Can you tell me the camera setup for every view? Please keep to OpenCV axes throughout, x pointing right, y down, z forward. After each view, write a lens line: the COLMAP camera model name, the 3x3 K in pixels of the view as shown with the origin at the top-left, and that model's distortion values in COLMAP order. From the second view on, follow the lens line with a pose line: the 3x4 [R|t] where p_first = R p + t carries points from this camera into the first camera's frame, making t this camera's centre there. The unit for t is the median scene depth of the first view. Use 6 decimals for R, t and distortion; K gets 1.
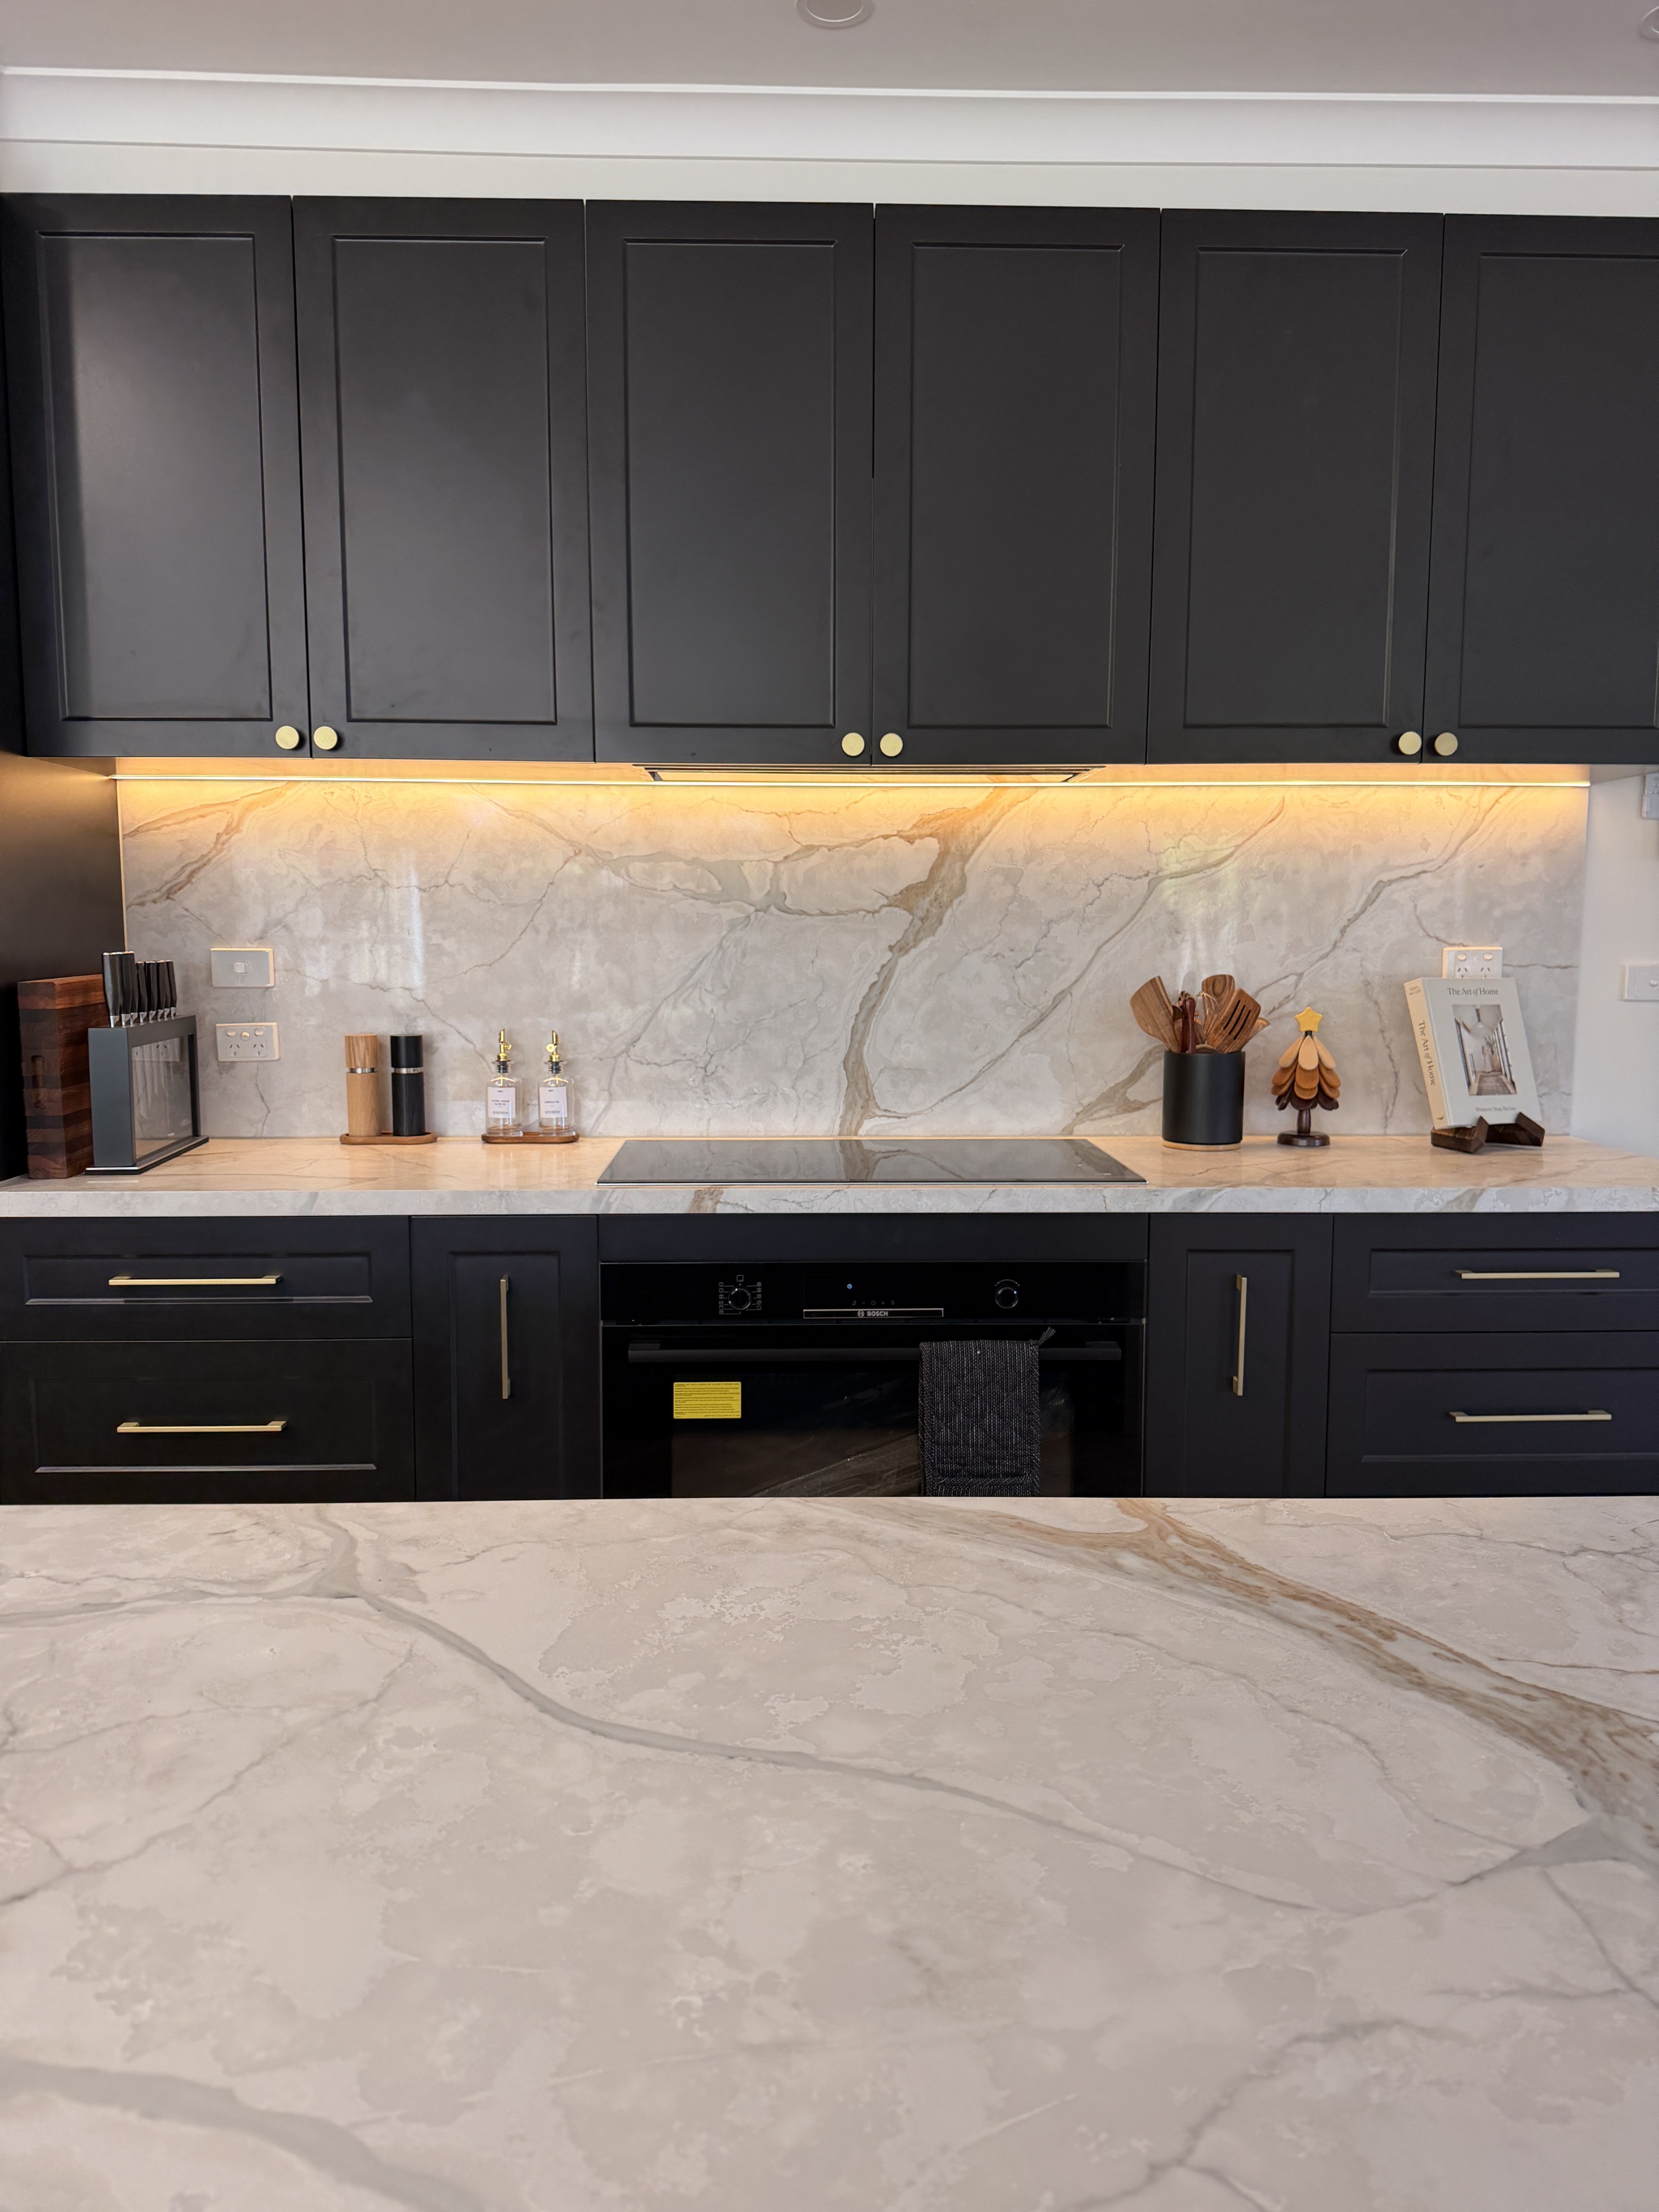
lens RADIAL K [[1540.3, 0, 823.3], [0, 1540.3, 1114.8], [0, 0, 1]] dist [0.184846, -0.421184]
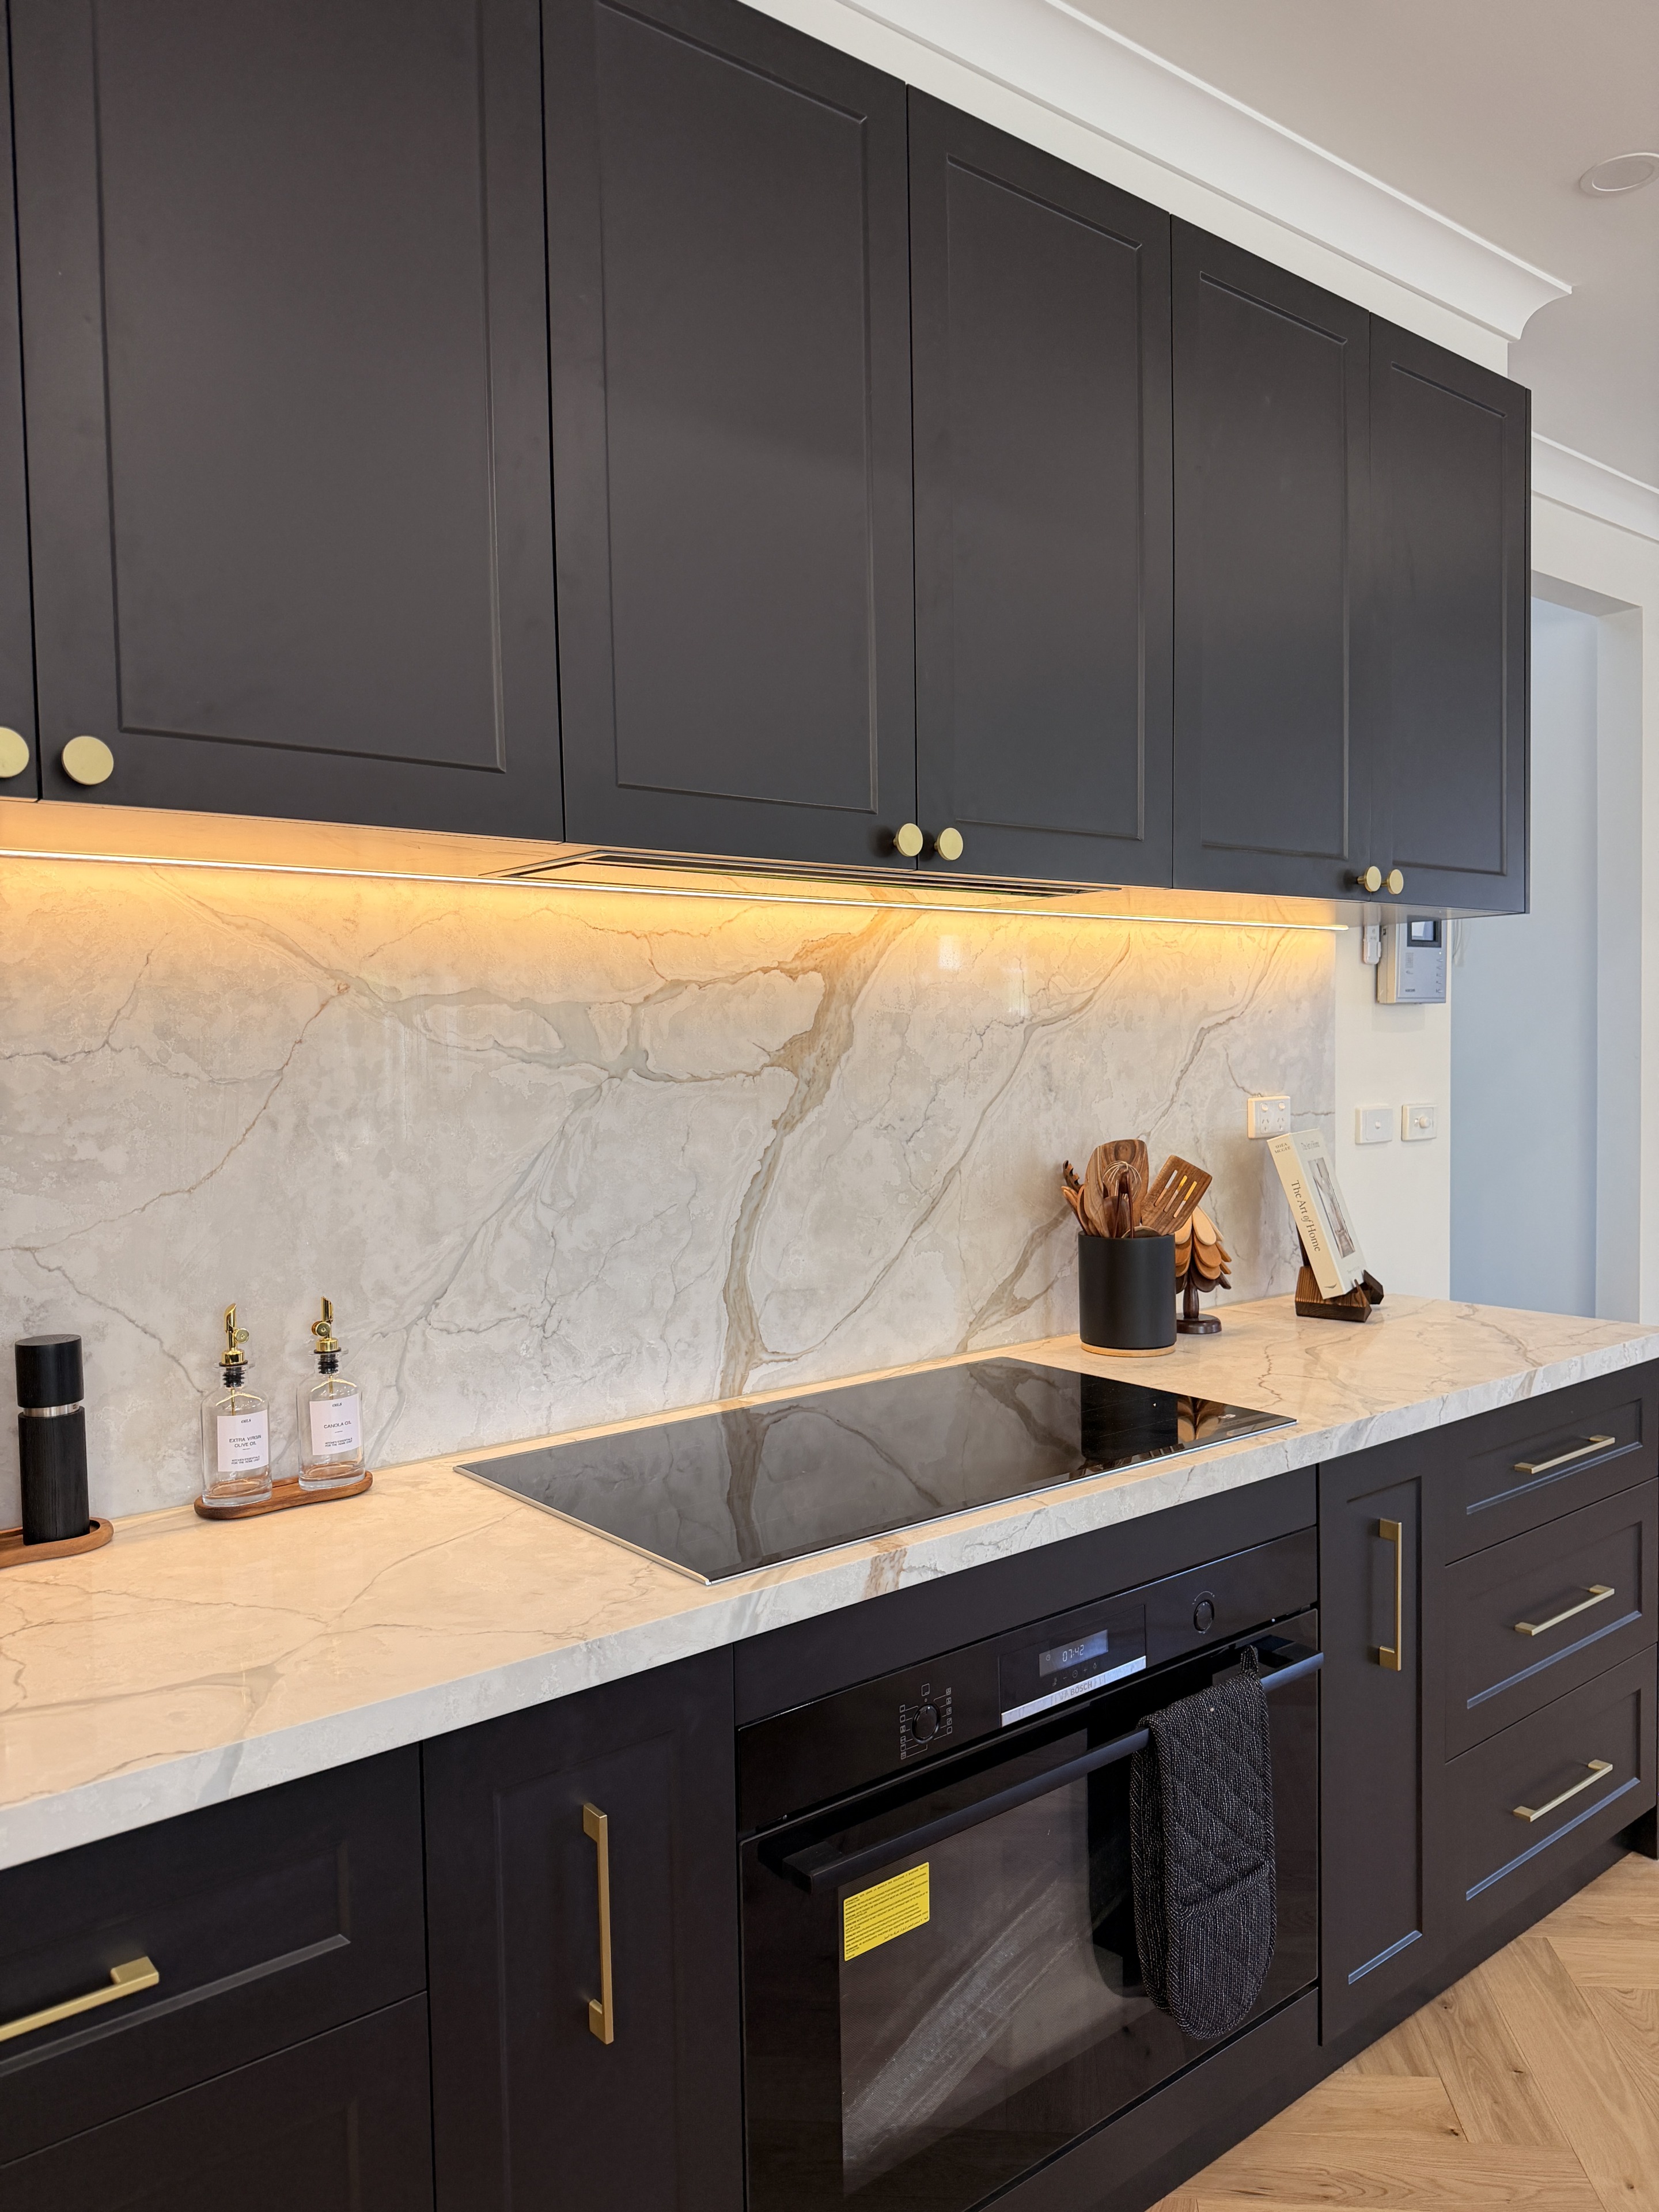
lens RADIAL K [[1540.3, 0, 823.3], [0, 1540.3, 1114.8], [0, 0, 1]] dist [0.184846, -0.421184]
pose [[0.799925, -0.043009, 0.598556, -0.366927], [0.089392, 0.994840, -0.047982, -0.076633], [-0.593404, 0.091888, 0.799642, 0.421435]]
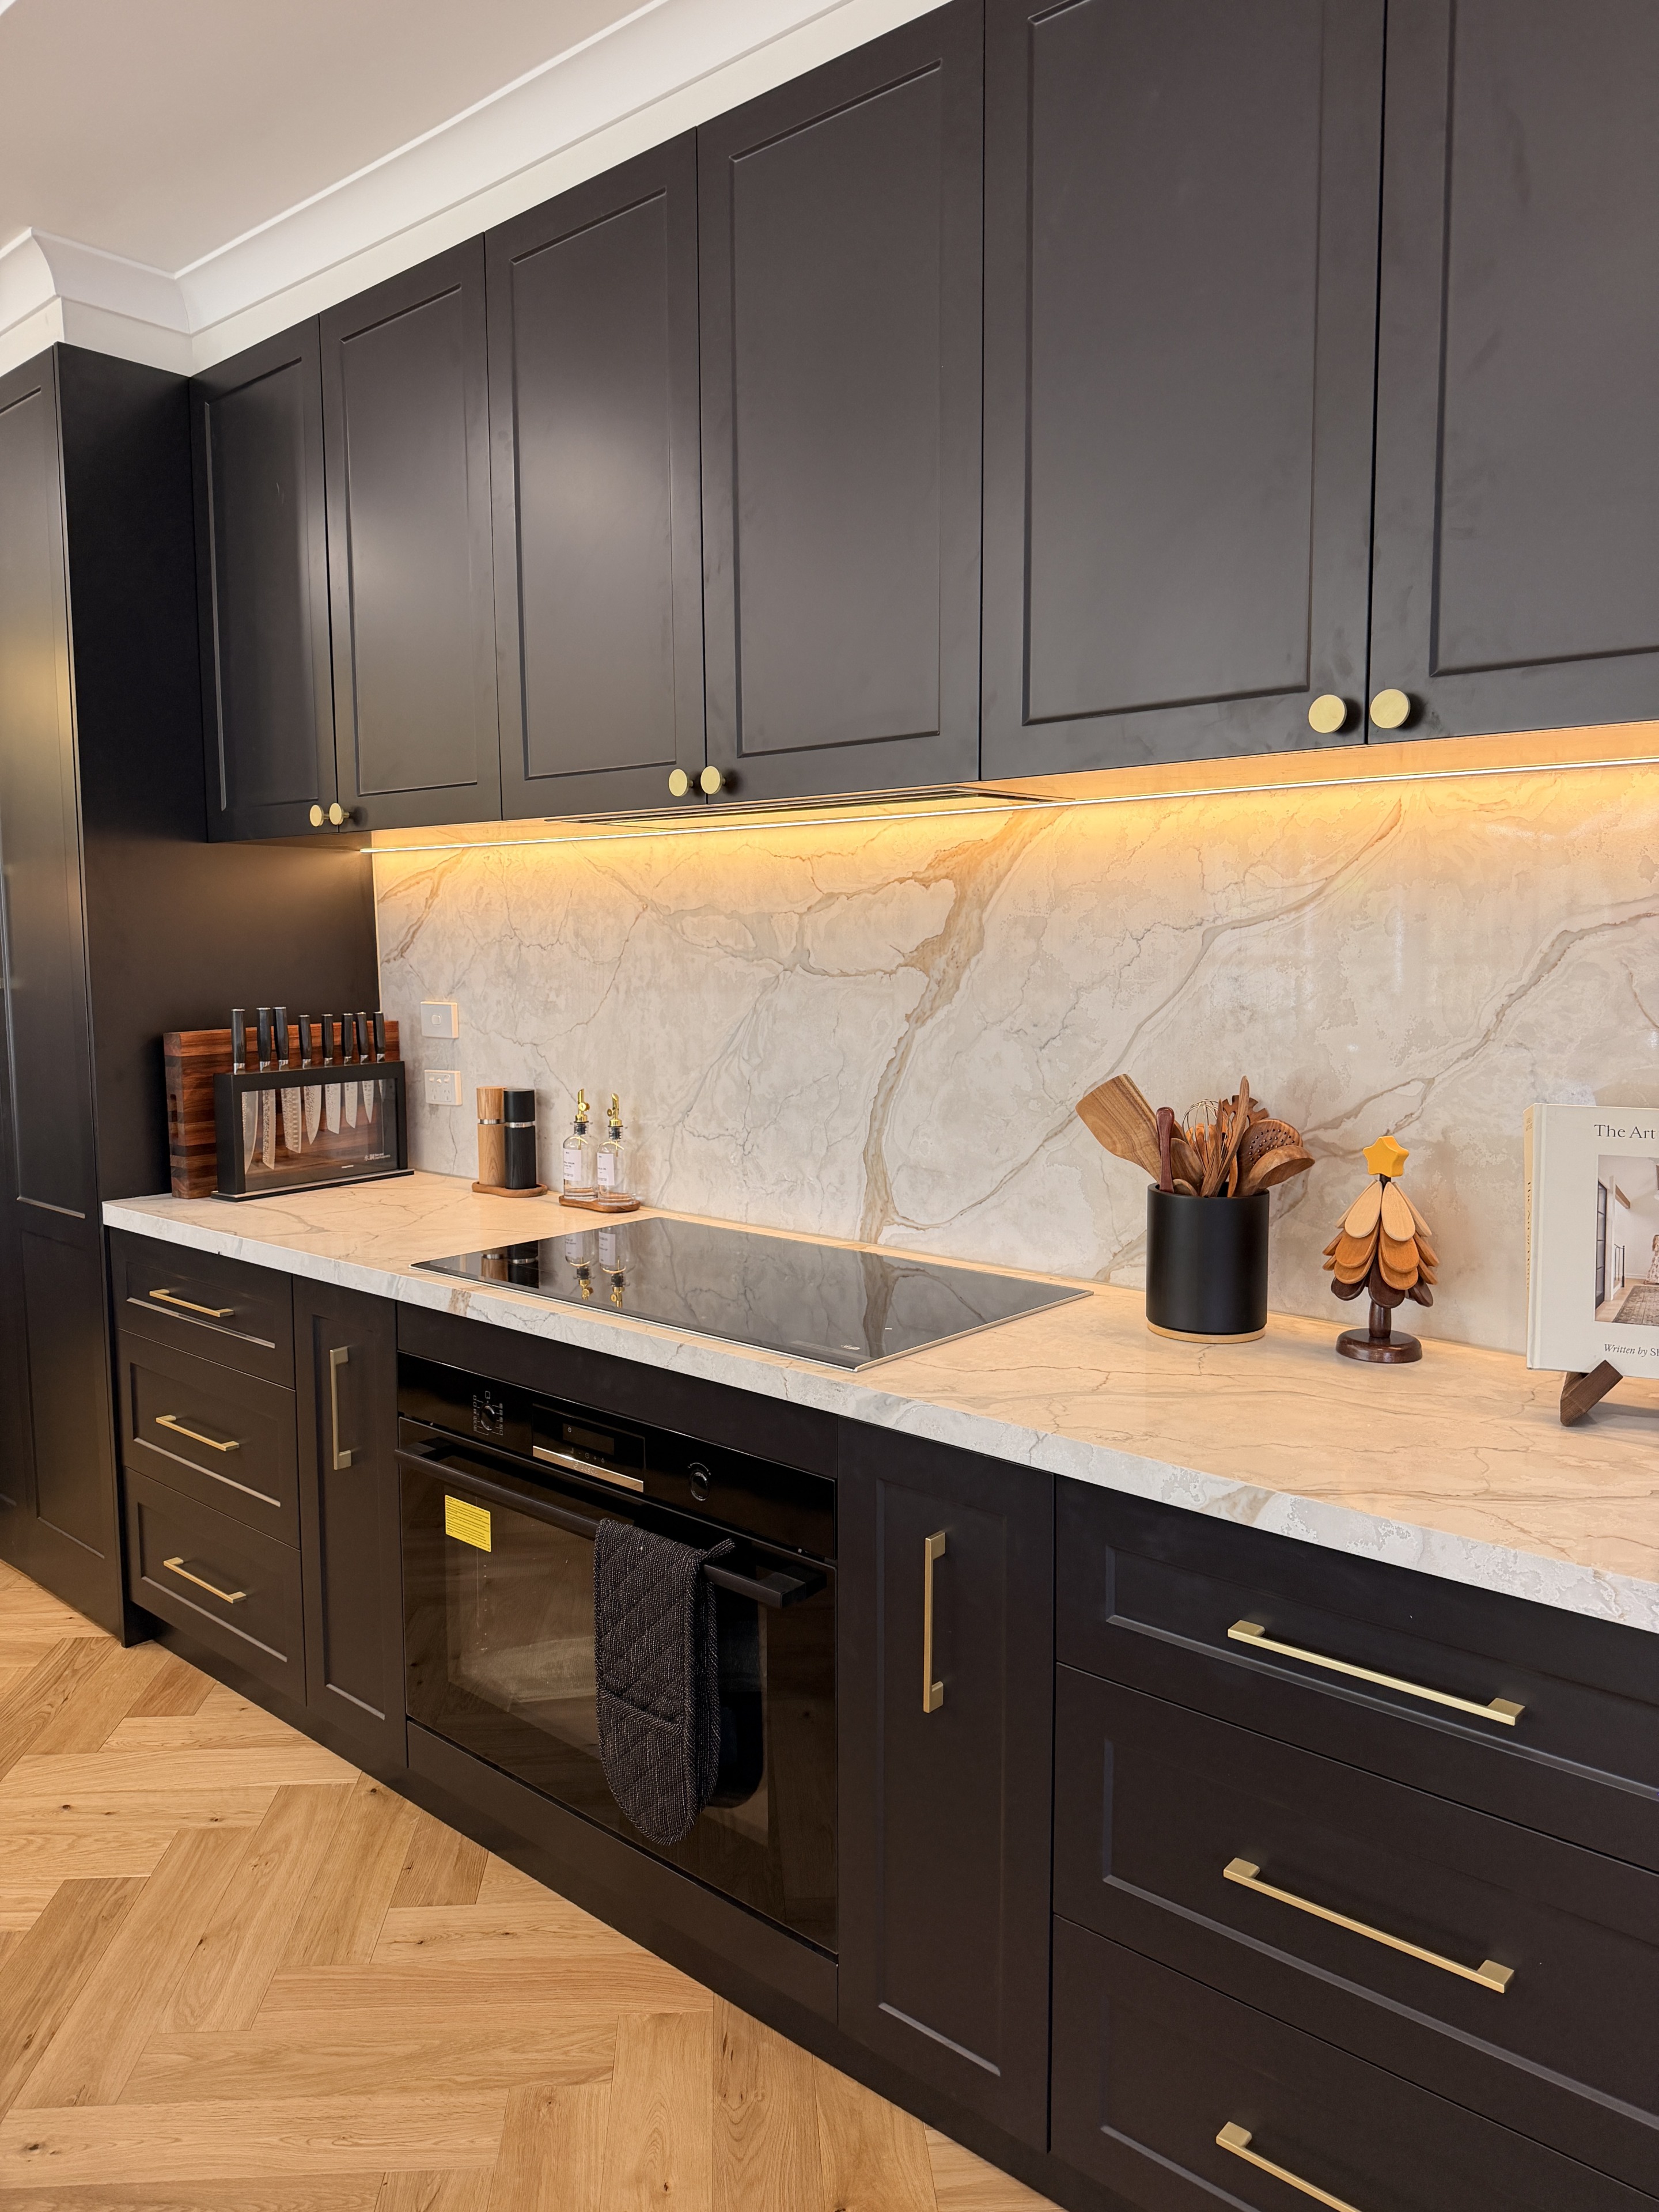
lens RADIAL K [[1537.4, 0, 829.5], [0, 1537.4, 1106.0], [0, 0, 1]] dist [0.180735, -0.414315]
pose [[0.730968, 0.069330, -0.678881, 0.565916], [-0.073598, 0.997032, 0.022577, -0.077859], [0.678432, 0.033461, 0.733901, 0.389531]]
